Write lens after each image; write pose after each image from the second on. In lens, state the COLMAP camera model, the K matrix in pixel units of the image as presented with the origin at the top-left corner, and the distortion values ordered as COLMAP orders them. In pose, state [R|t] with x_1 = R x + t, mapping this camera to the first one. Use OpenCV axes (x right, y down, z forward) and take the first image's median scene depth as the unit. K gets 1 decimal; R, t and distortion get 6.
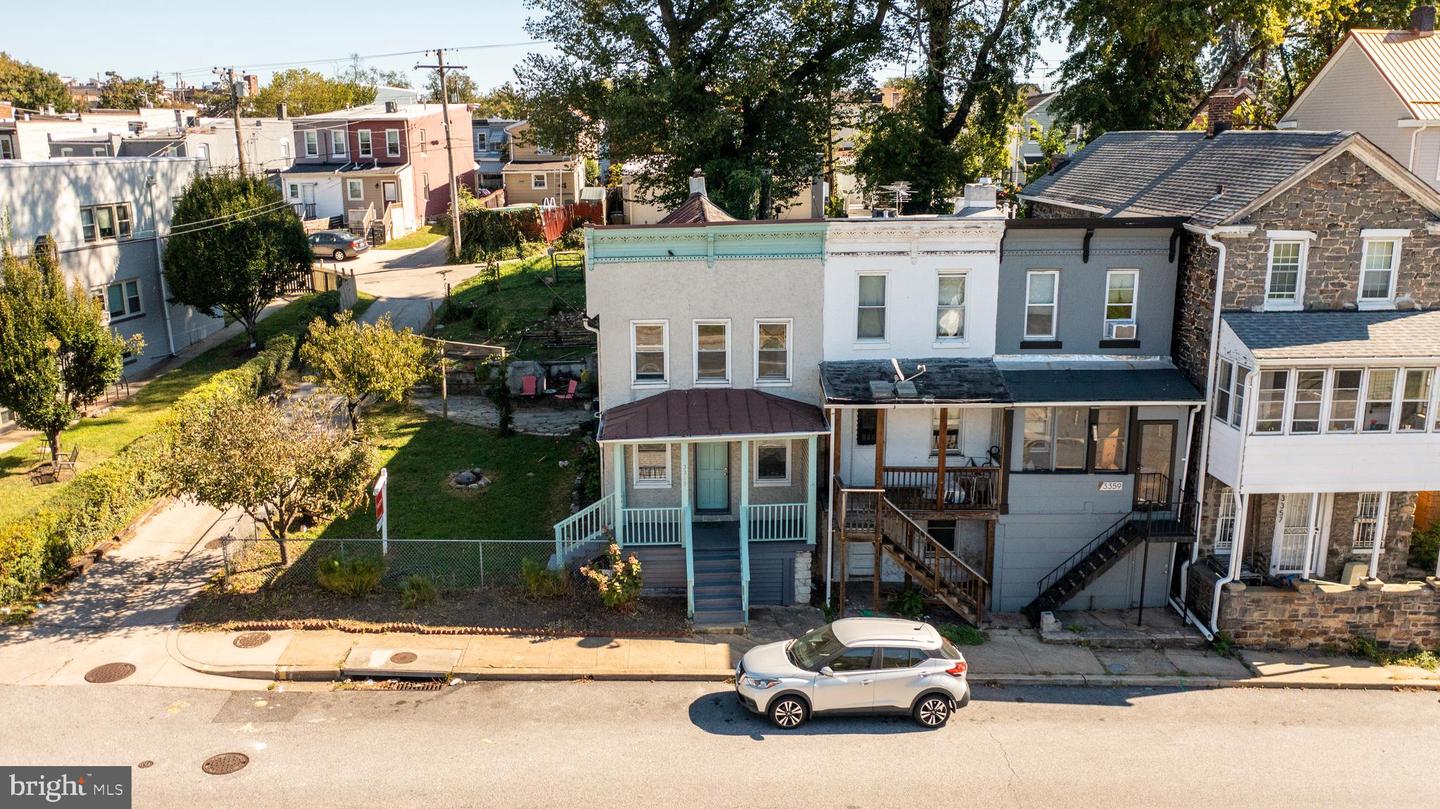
lens RADIAL K [[1140.9, 0, 709.0], [0, 1140.9, 406.1], [0, 0, 1]] dist [-0.010626, 0.008812]
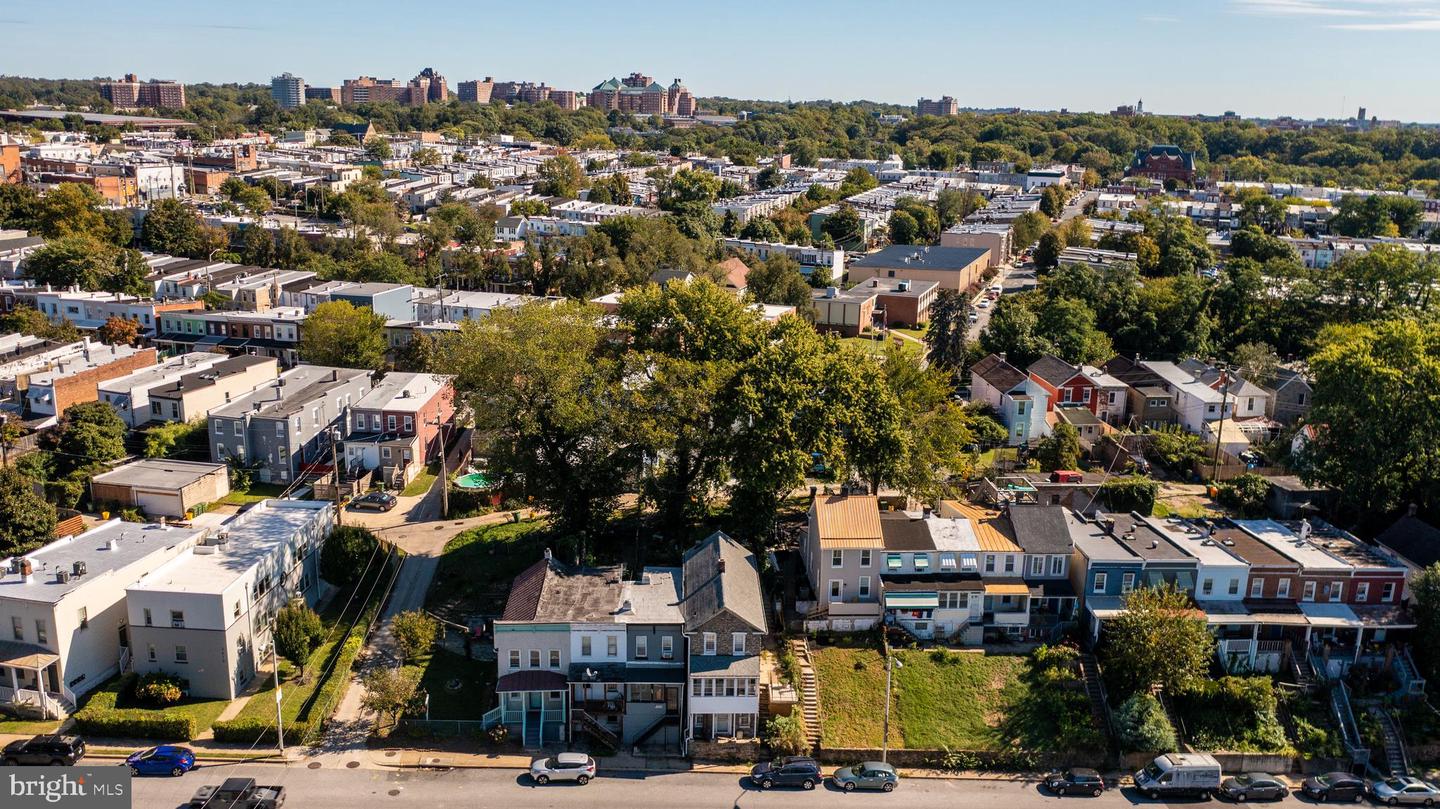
lens RADIAL K [[1184.5, 0, 709.3], [0, 1184.5, 407.0], [0, 0, 1]] dist [-0.007160, 0.006123]
pose [[0.999598, 0.020755, 0.019335, 0.411833], [-0.021112, 0.999606, 0.018476, -0.825101], [-0.018944, -0.018877, 0.999642, -2.274628]]
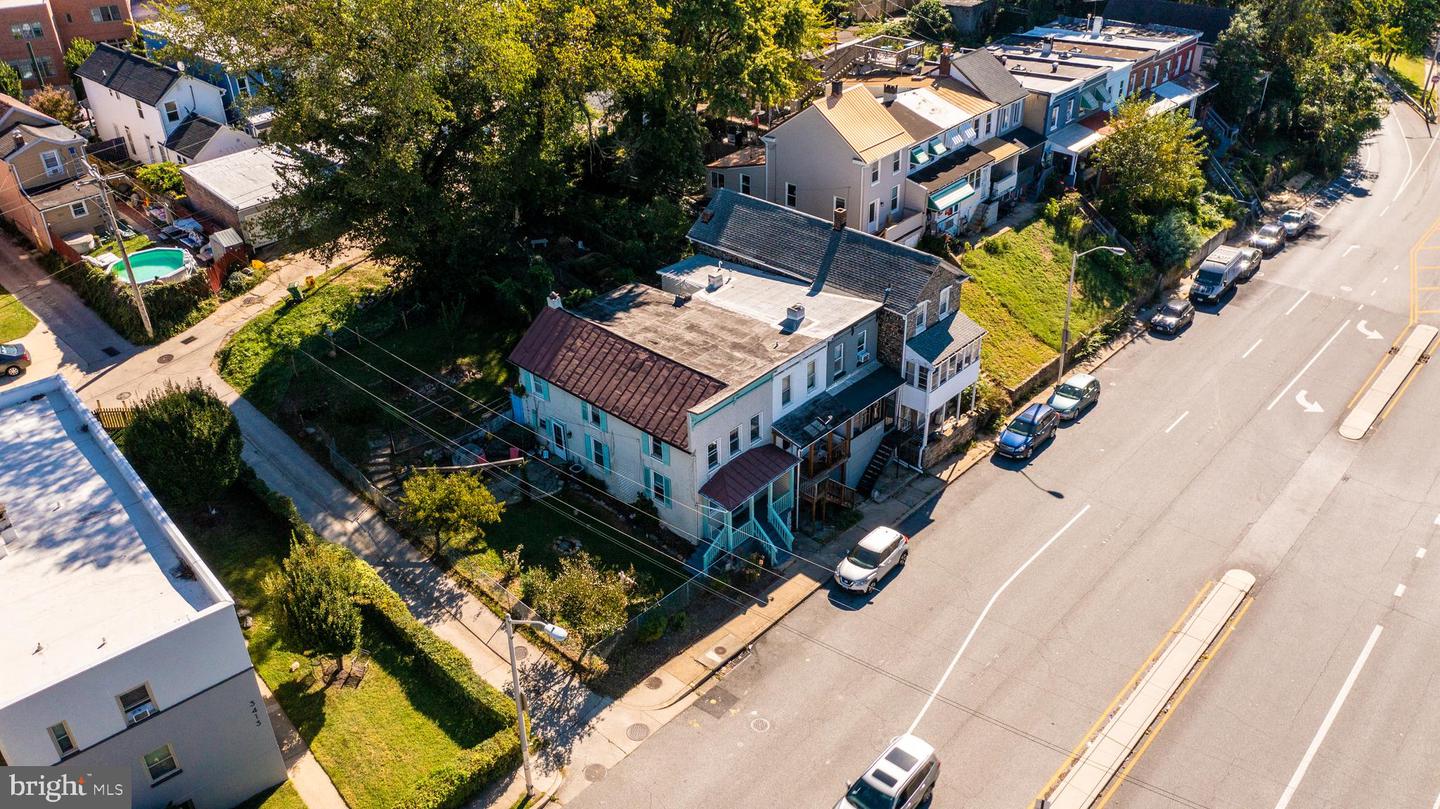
lens RADIAL K [[1140.9, 0, 709.0], [0, 1140.9, 406.1], [0, 0, 1]] dist [-0.010626, 0.008812]
pose [[0.697082, -0.384977, 0.604872, -1.228391], [0.185357, 0.911707, 0.366651, -0.856642], [-0.692618, -0.143468, 0.706892, -0.357121]]
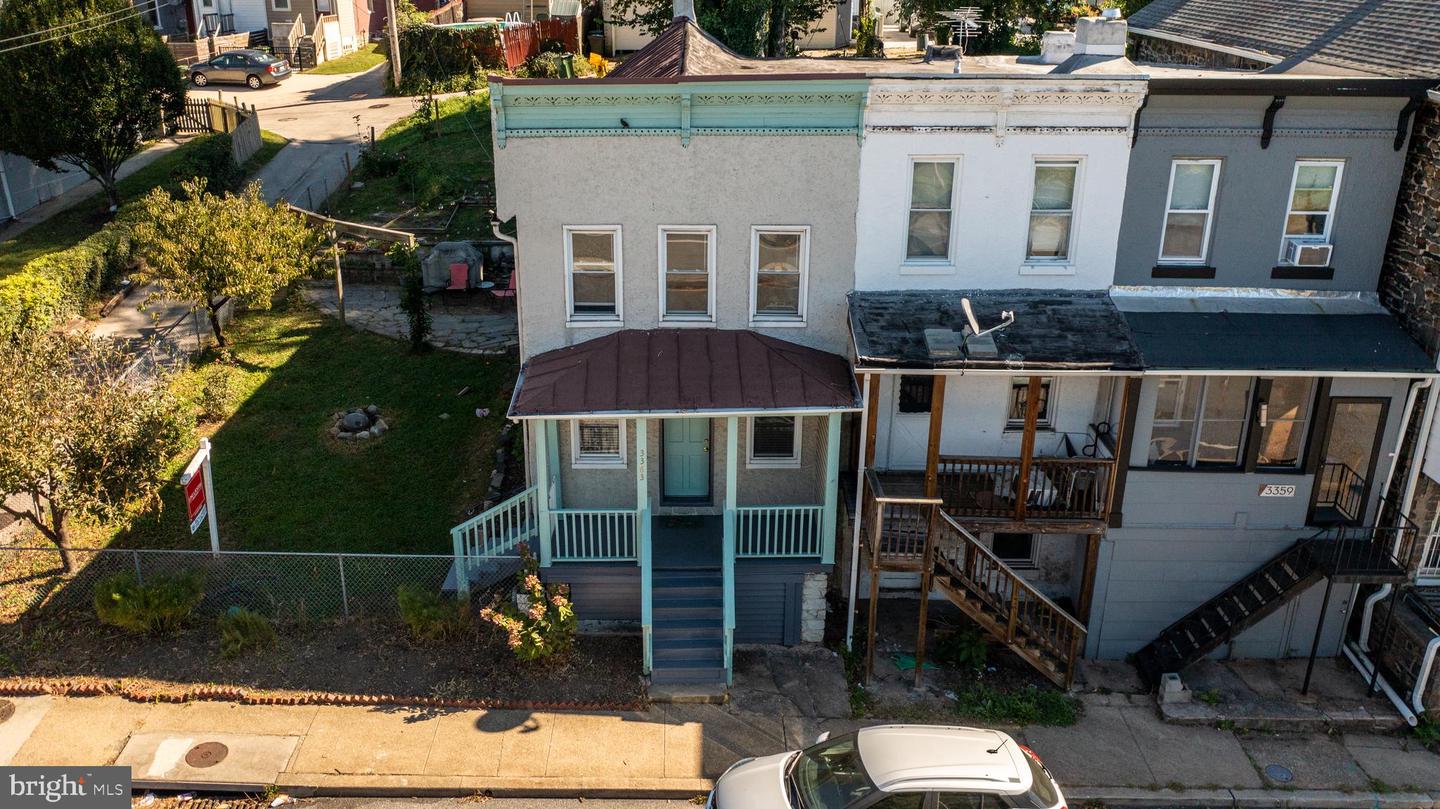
lens RADIAL K [[1184.5, 0, 709.3], [0, 1184.5, 407.0], [0, 0, 1]] dist [-0.007160, 0.006123]
pose [[0.999836, 0.017467, -0.004820, 0.020830], [-0.016578, 0.989179, 0.145775, -0.074298], [0.007315, -0.145671, 0.989306, 0.315406]]
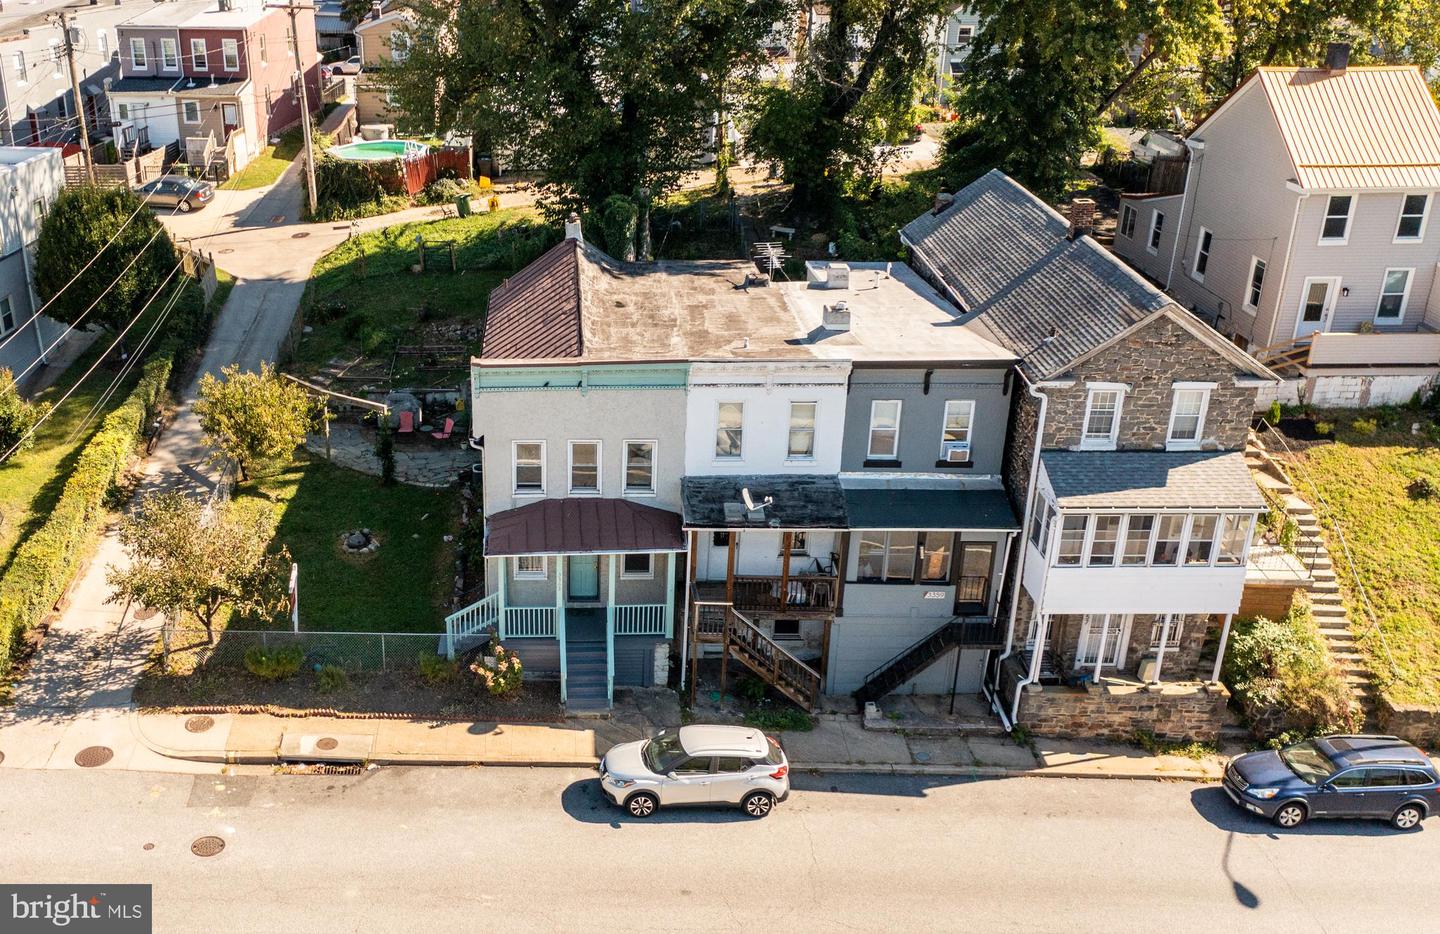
lens RADIAL K [[1405.2, 0, 539.8], [0, 1405.2, 502.2], [0, 0, 1]] dist [-0.001697, 0.007218]
pose [[0.999493, 0.012824, -0.029157, -0.000820], [-0.006838, 0.980419, 0.196802, -0.292692], [0.031109, -0.196503, 0.980010, -0.365358]]
